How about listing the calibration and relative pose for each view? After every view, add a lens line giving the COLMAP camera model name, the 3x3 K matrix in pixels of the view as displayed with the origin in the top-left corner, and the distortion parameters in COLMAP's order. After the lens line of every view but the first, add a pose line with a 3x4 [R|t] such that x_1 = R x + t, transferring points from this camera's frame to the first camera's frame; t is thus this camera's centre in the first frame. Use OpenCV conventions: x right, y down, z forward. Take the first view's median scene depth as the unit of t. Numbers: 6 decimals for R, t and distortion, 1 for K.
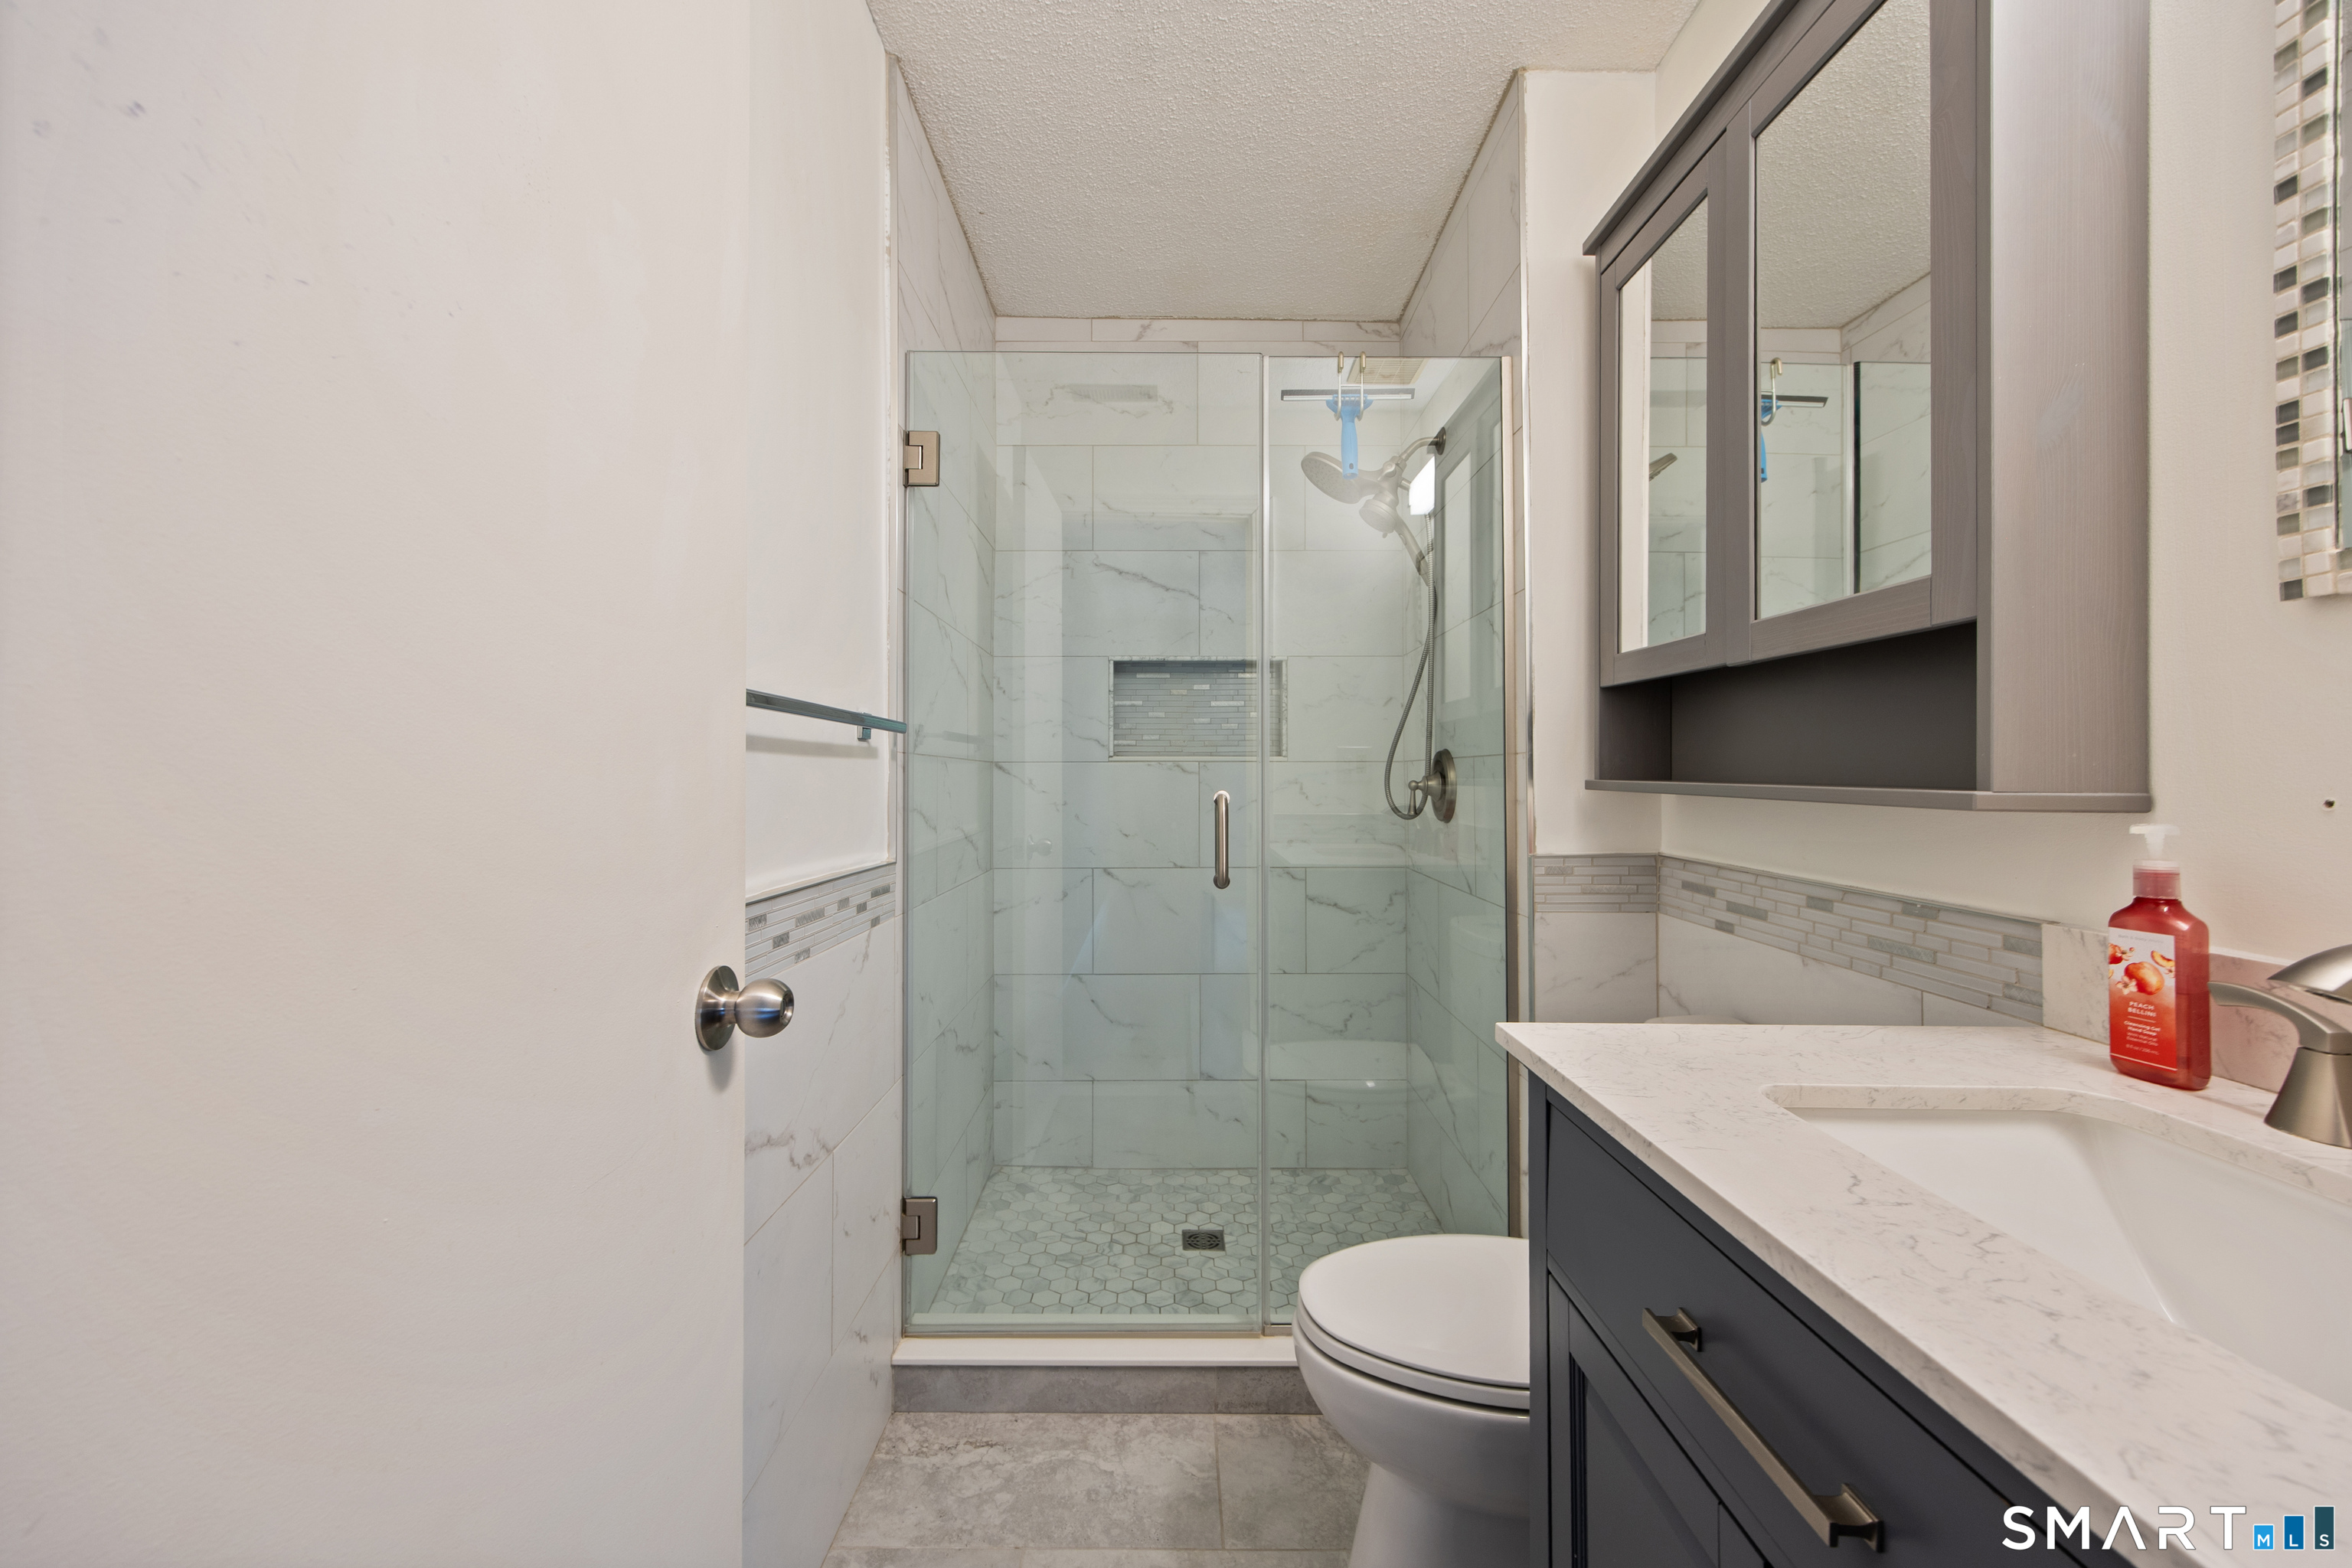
lens RADIAL K [[927.7, 0, 1175.7], [0, 927.7, 779.8], [0, 0, 1]] dist [0.002534, -0.000334]
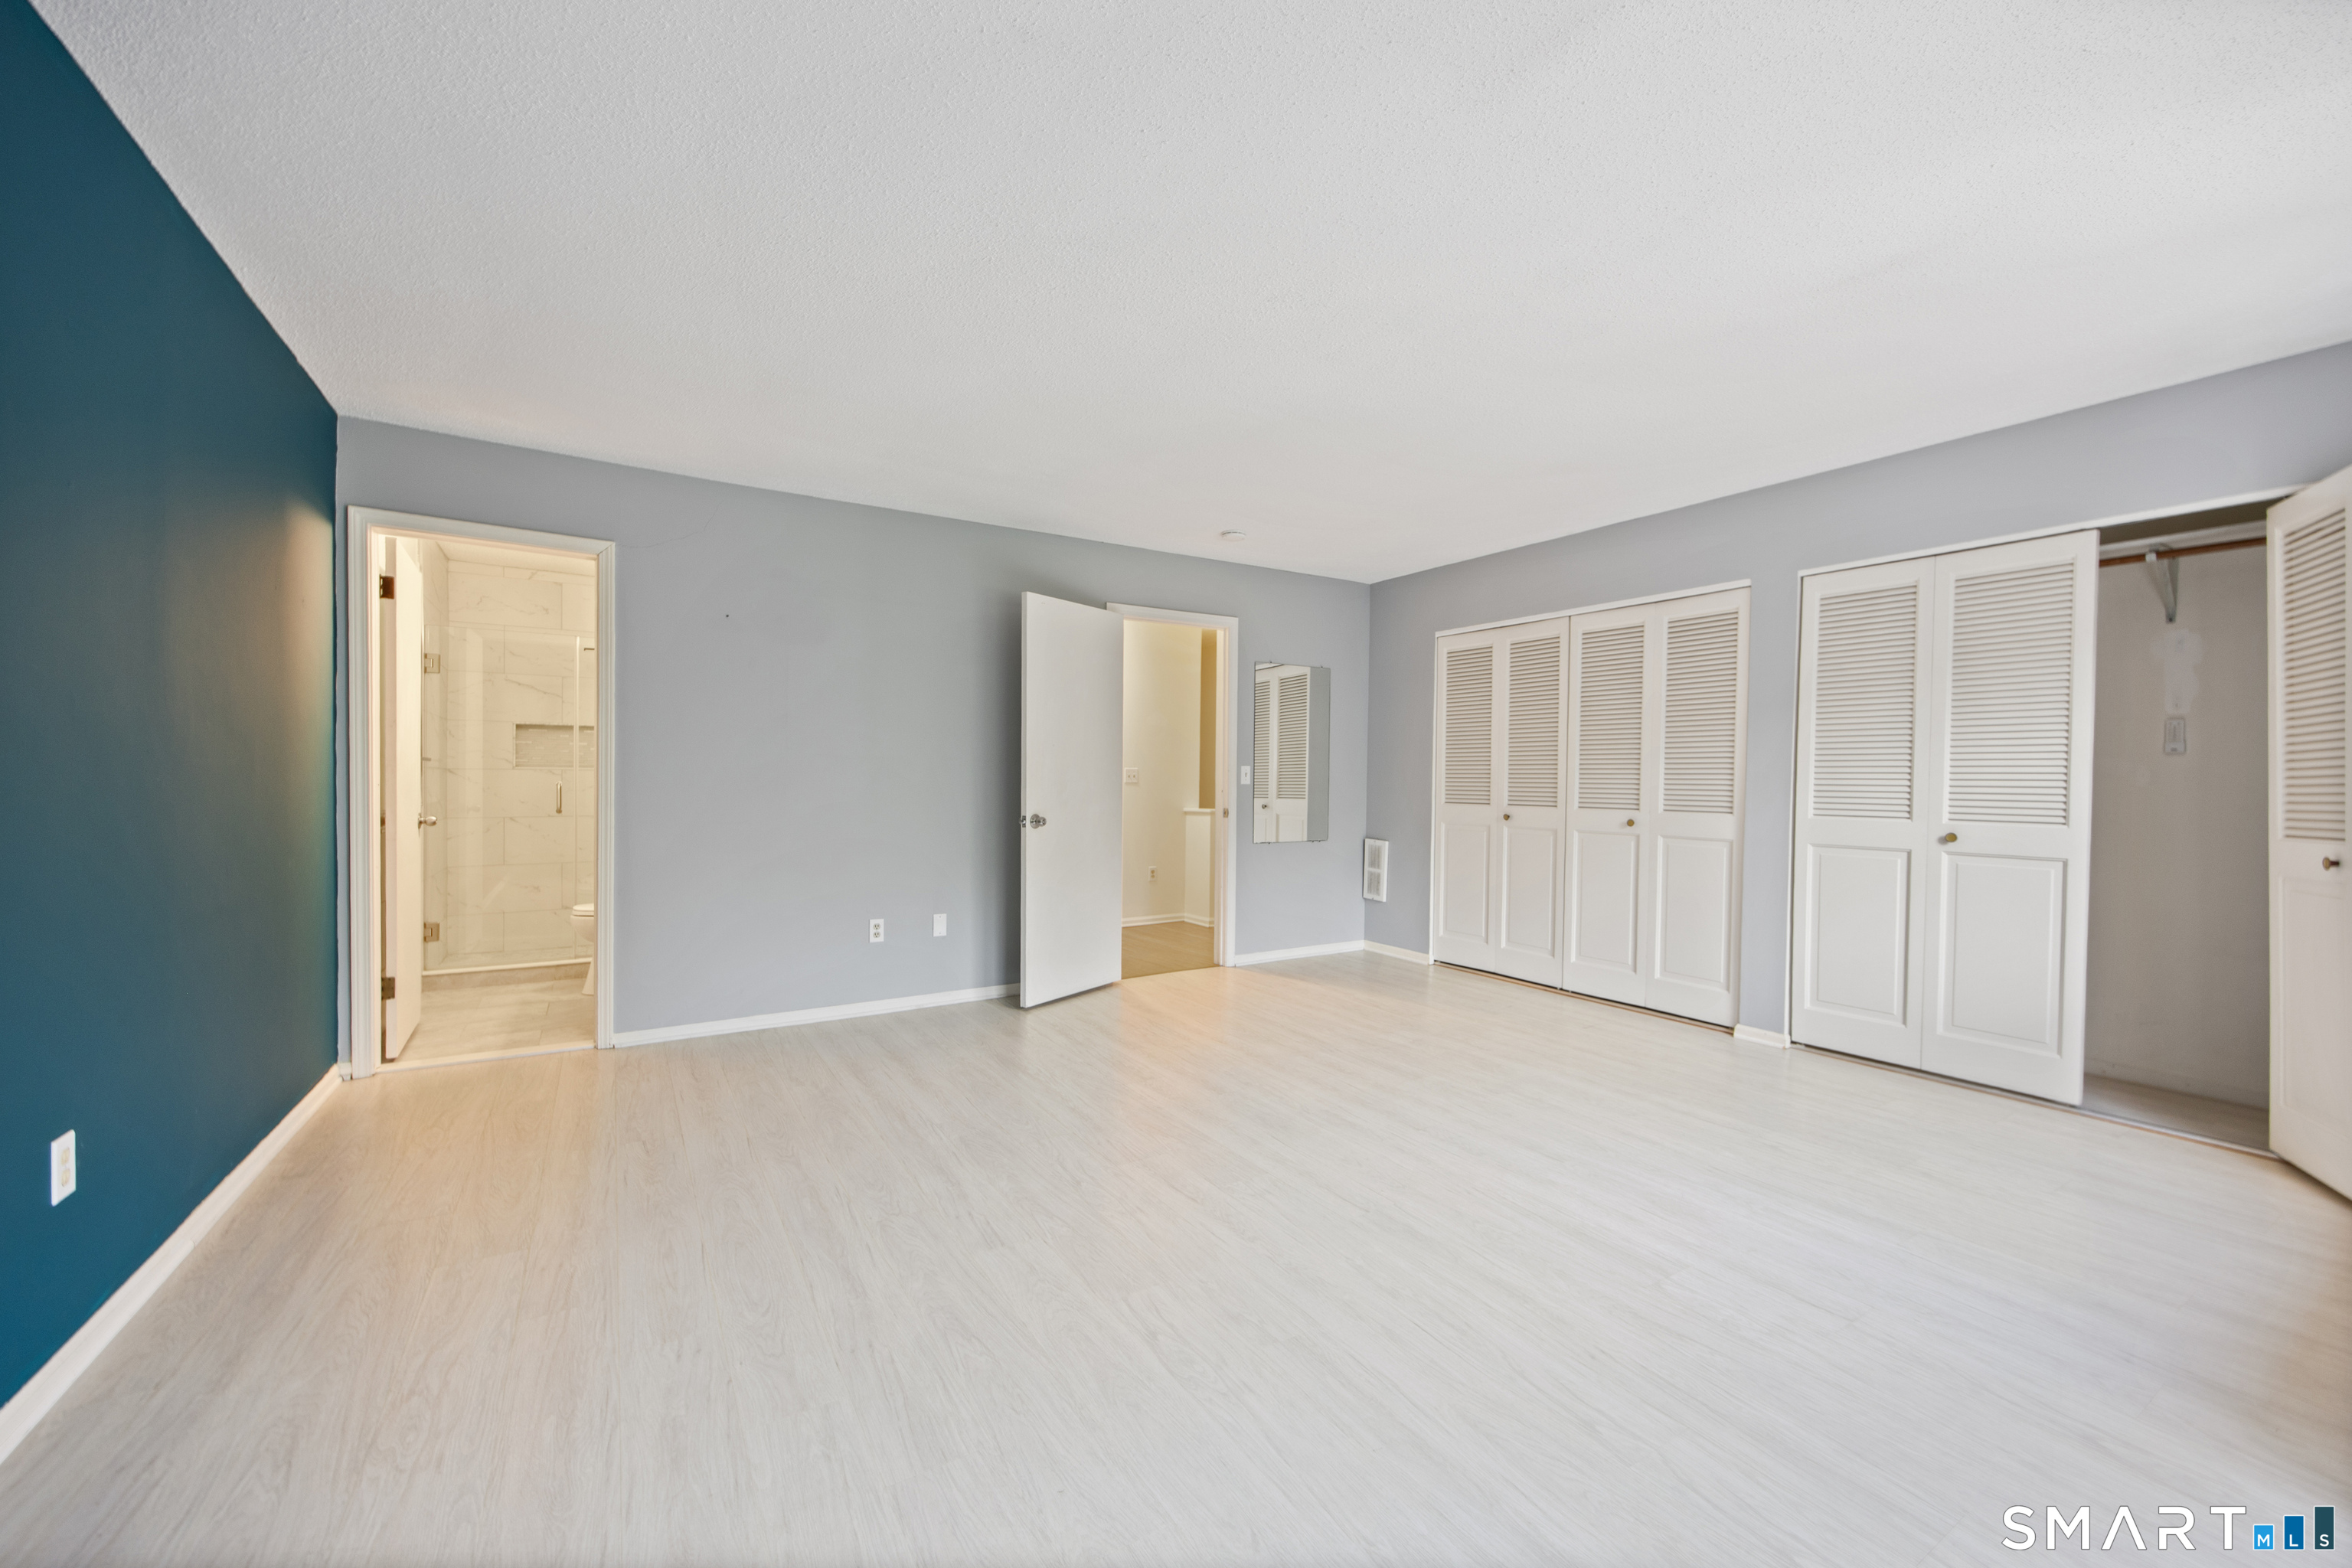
lens RADIAL K [[927.7, 0, 1185.5], [0, 927.7, 792.1], [0, 0, 1]] dist [0.002534, -0.000334]
pose [[0.848490, 0.002589, 0.529206, 0.118365], [-0.009389, 0.999904, 0.010161, -0.003069], [-0.529129, -0.013591, 0.848433, -1.747398]]
